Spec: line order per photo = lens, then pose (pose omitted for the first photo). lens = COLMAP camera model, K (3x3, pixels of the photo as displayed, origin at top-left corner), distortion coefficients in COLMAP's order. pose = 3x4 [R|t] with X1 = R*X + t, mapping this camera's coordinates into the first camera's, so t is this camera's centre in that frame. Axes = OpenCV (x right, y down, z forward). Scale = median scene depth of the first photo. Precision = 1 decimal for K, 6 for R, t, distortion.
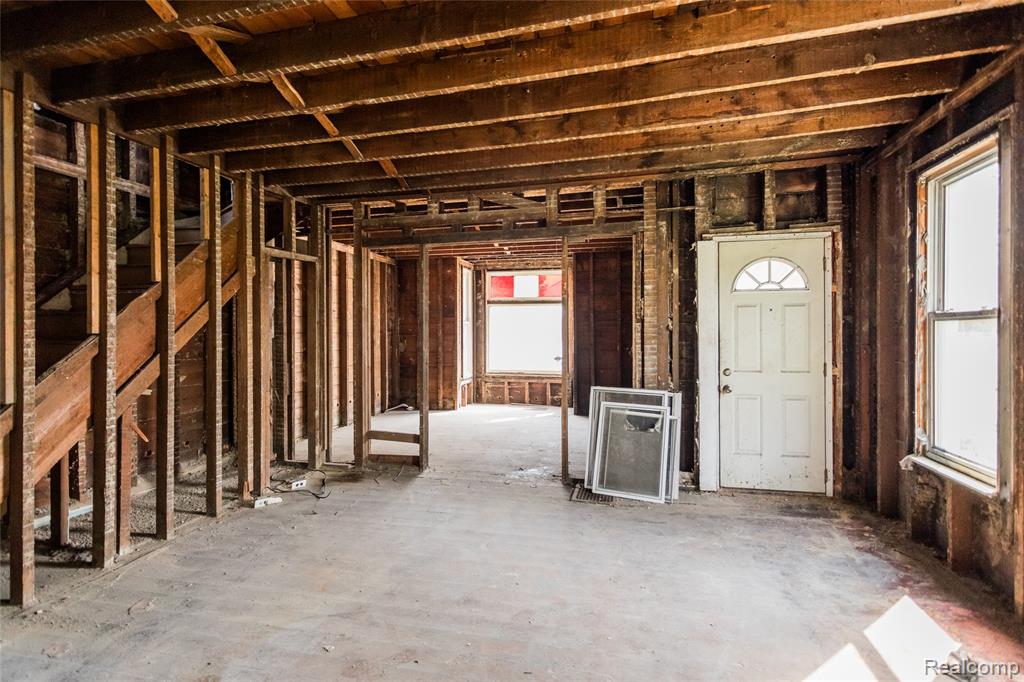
lens RADIAL K [[482.4, 0, 511.1], [0, 482.4, 337.0], [0, 0, 1]] dist [0.001391, -0.000107]
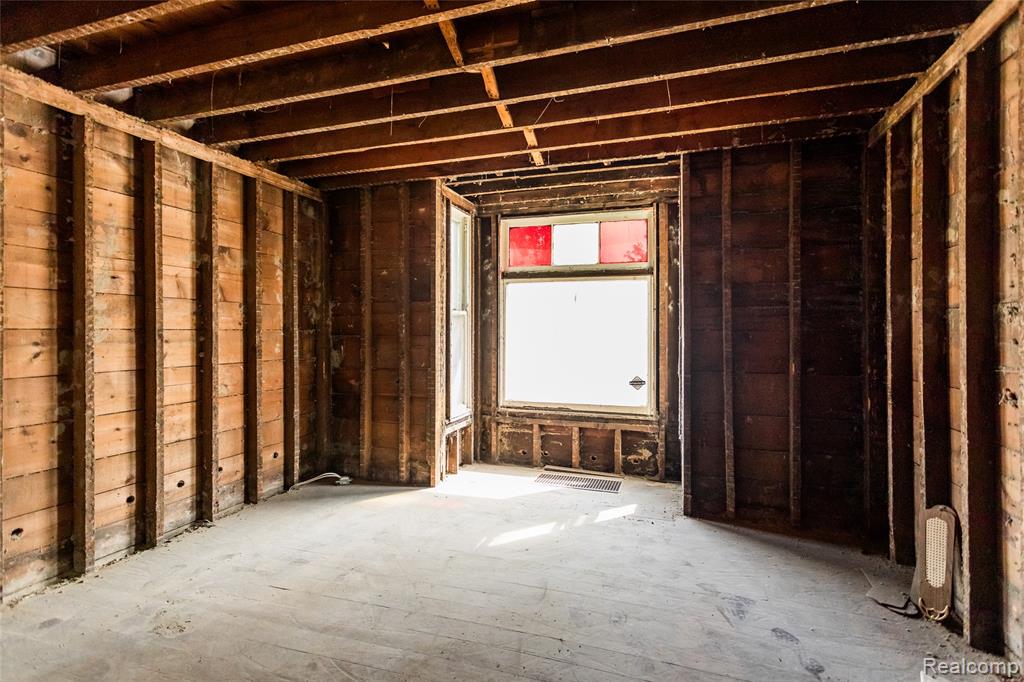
lens RADIAL K [[482.4, 0, 487.6], [0, 482.4, 336.1], [0, 0, 1]] dist [0.001391, -0.000107]
pose [[0.990944, 0.003882, -0.134216, 0.008177], [-0.004251, 0.999988, -0.002461, -0.003146], [0.134205, 0.003010, 0.990949, 0.484846]]
